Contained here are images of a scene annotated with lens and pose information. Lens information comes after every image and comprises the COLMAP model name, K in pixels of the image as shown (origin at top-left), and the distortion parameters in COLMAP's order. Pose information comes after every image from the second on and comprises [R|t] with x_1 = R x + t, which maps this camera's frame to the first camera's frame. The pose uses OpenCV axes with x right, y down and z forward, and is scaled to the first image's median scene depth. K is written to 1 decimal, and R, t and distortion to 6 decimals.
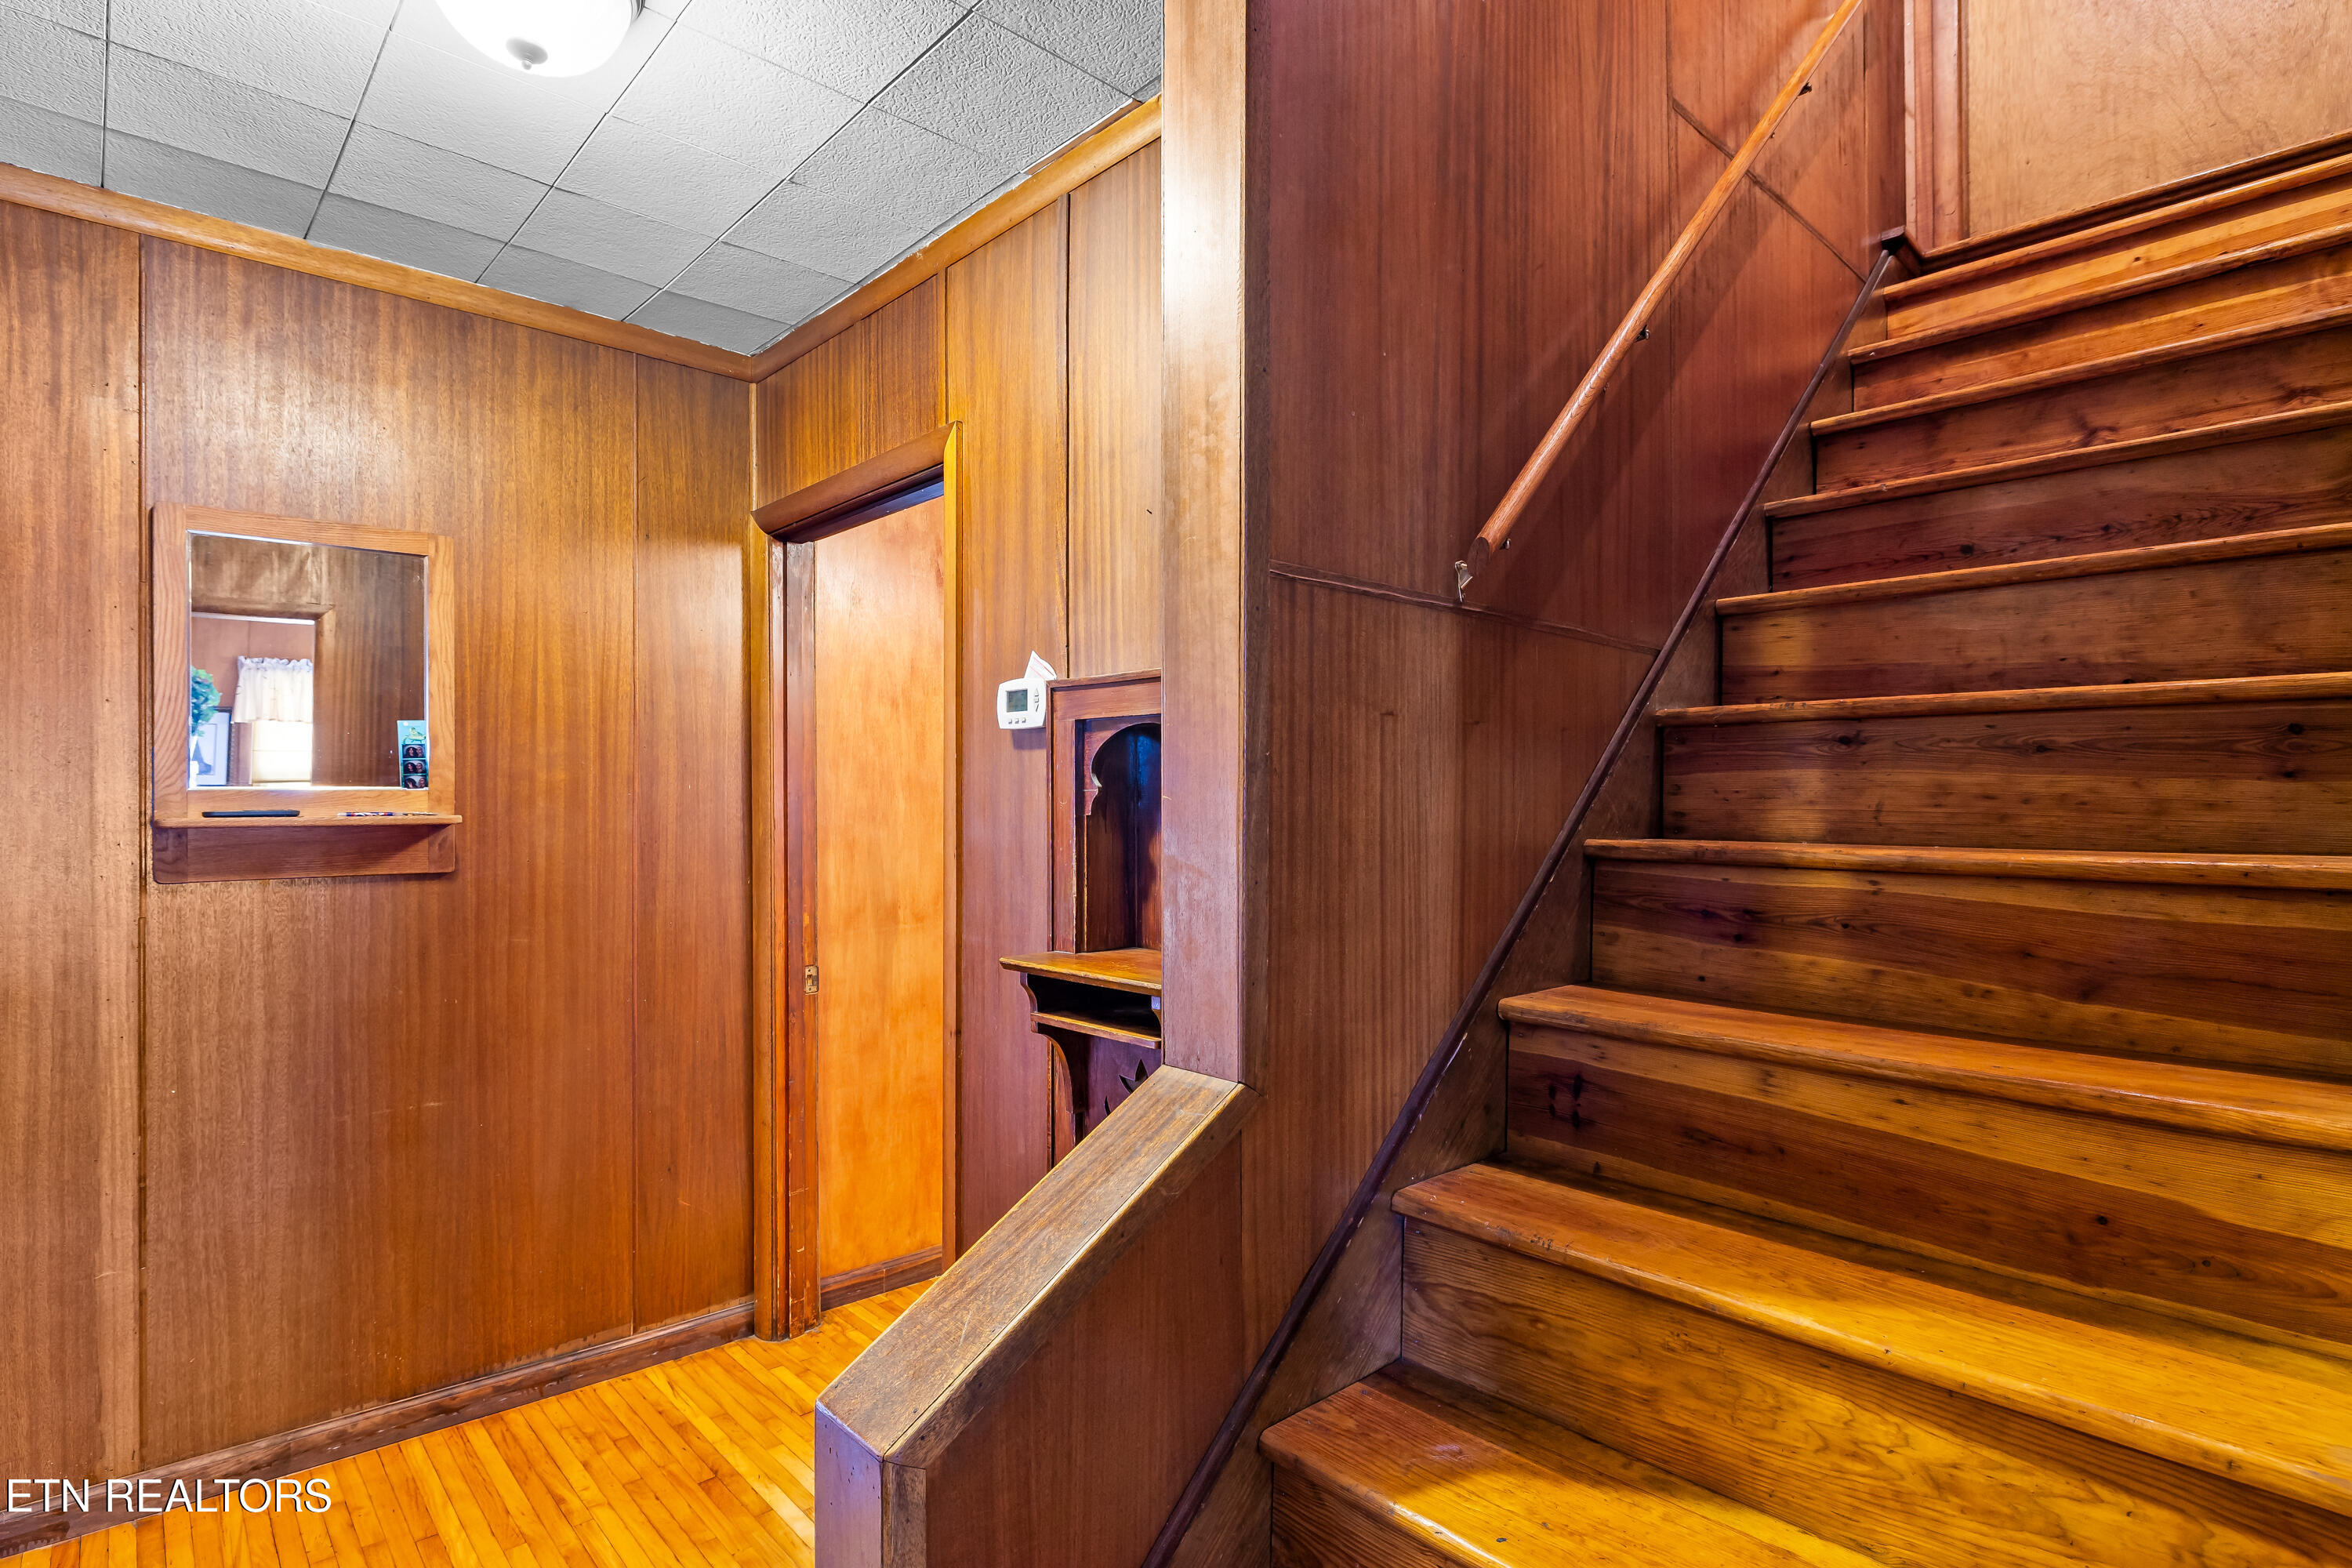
lens RADIAL K [[1178.2, 0, 1170.9], [0, 1178.2, 789.7], [0, 0, 1]] dist [-0.002988, -0.000441]
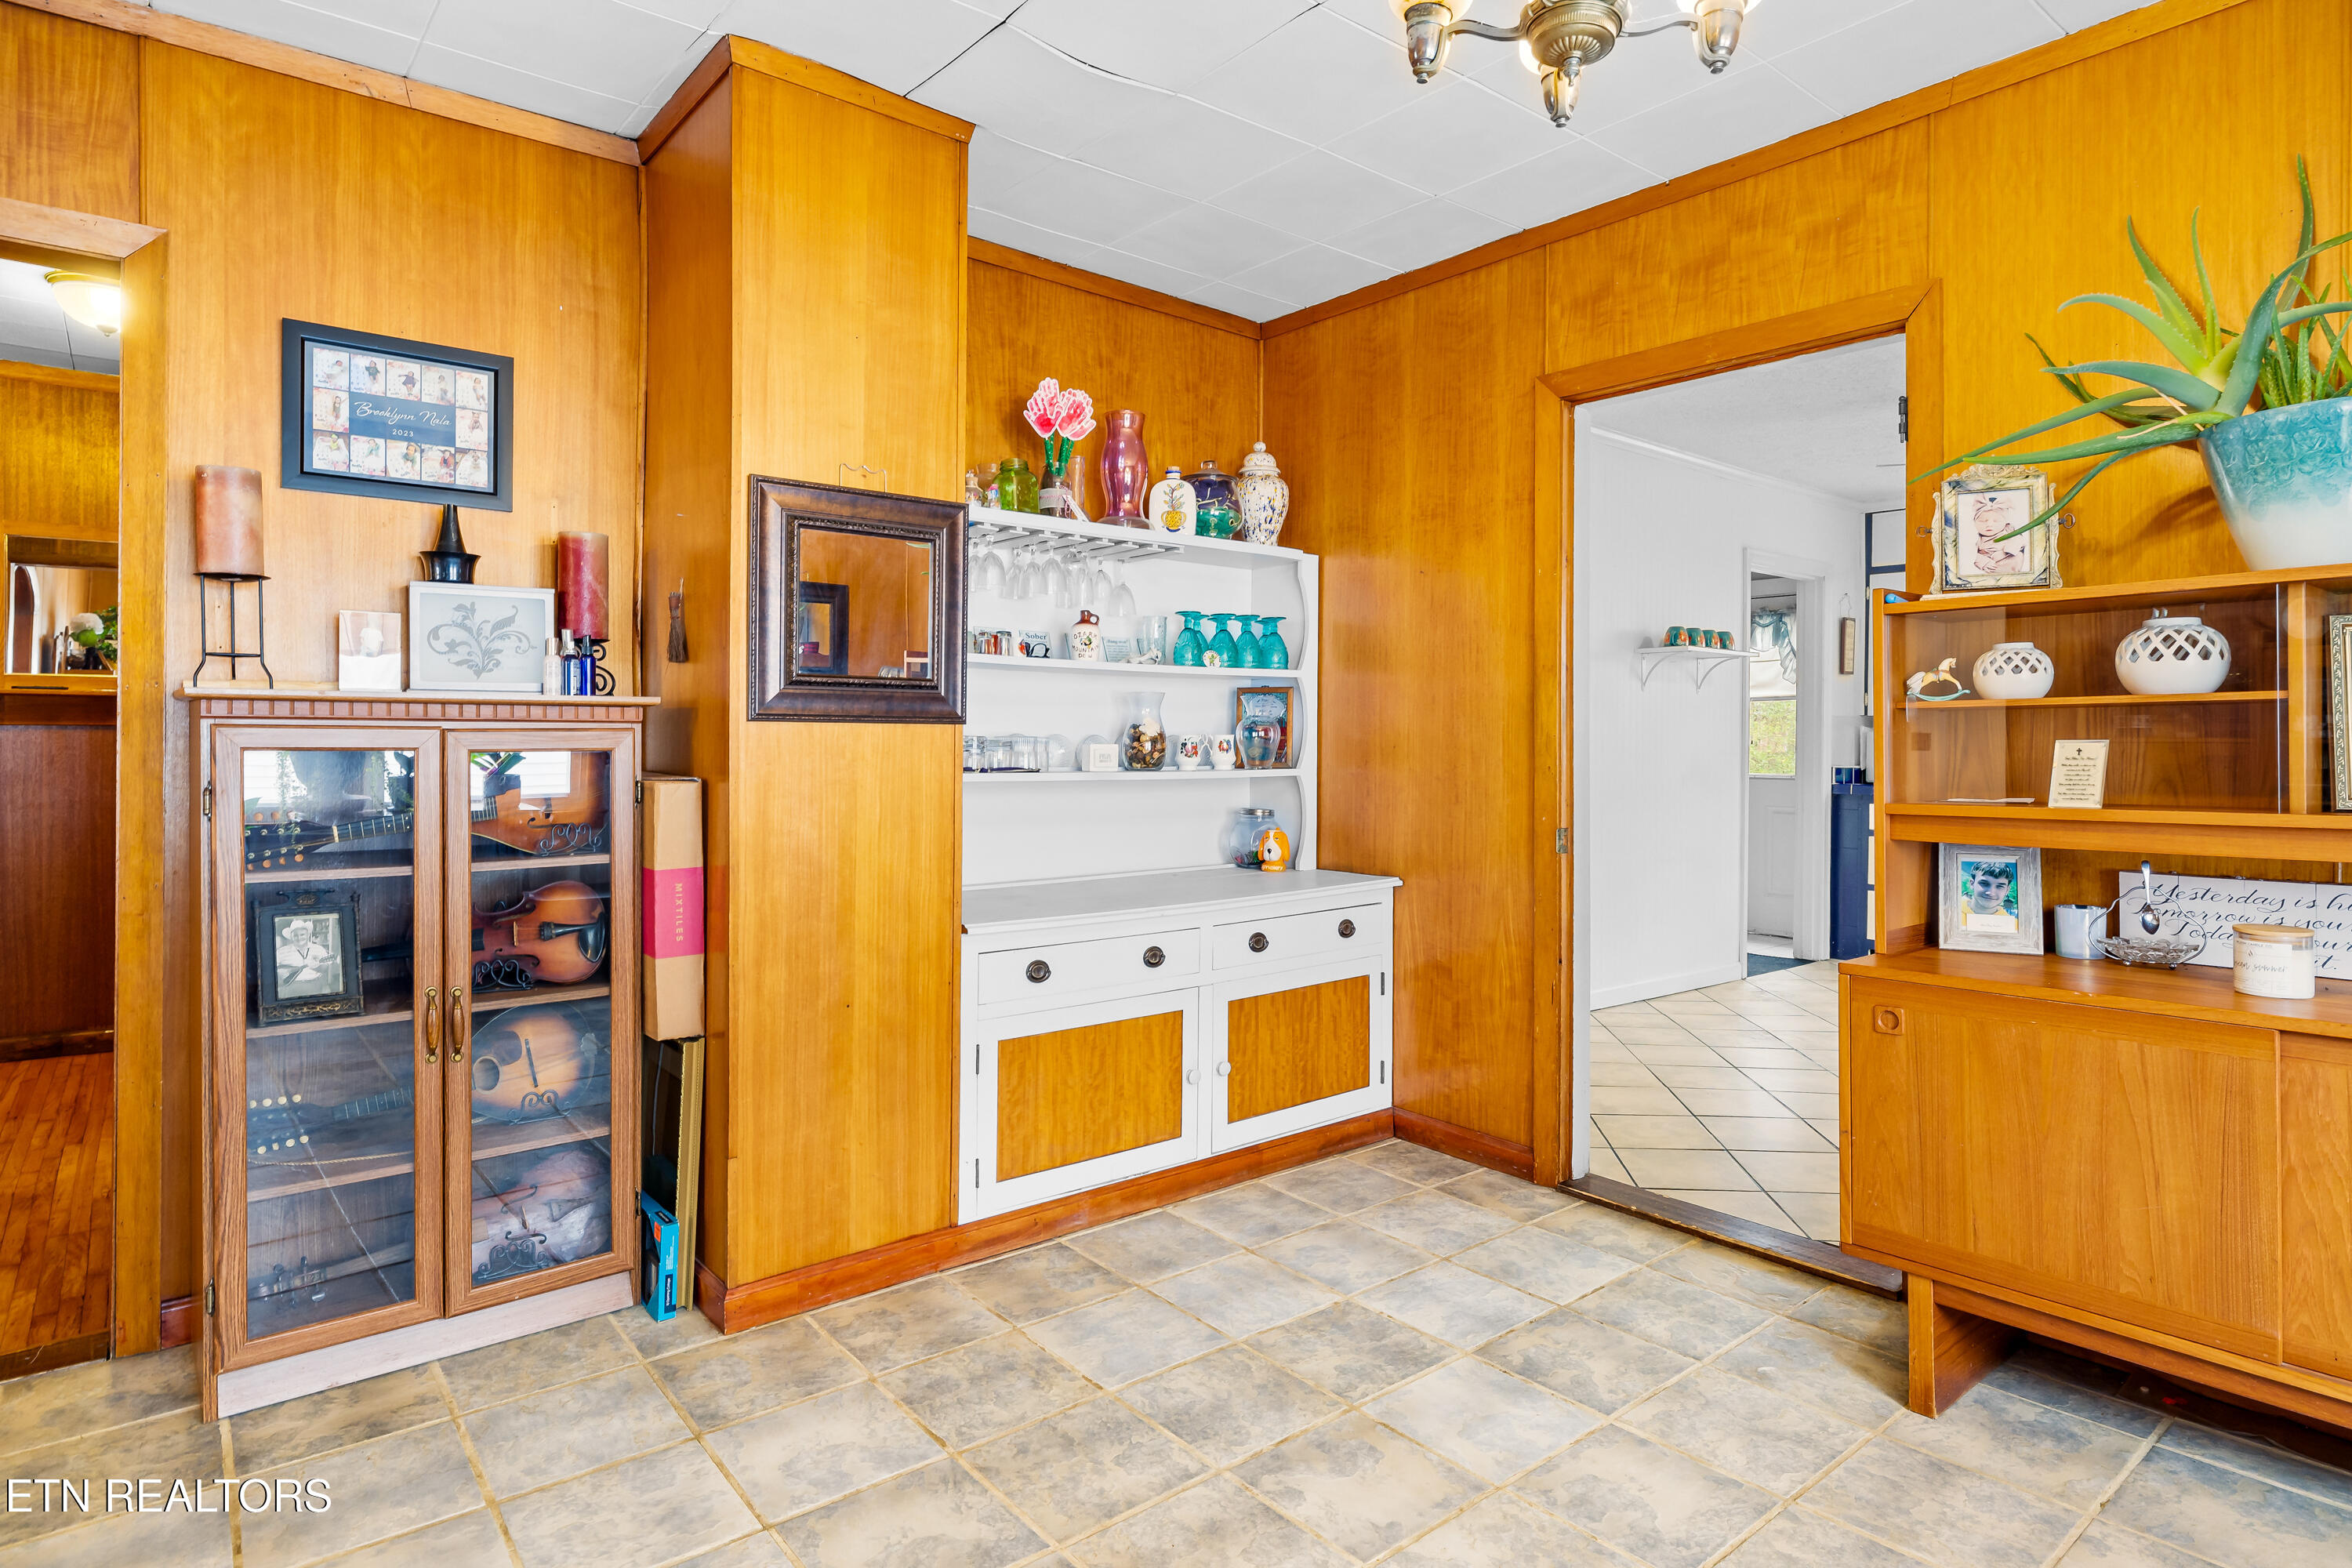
lens RADIAL K [[1269.8, 0, 1174.4], [0, 1269.8, 747.4], [0, 0, 1]] dist [-0.000097, -0.000790]
pose [[0.998271, 0.004592, -0.058598, 1.197196], [-0.004511, 0.999989, 0.001519, 0.110903], [0.058605, -0.001252, 0.998280, -0.947628]]
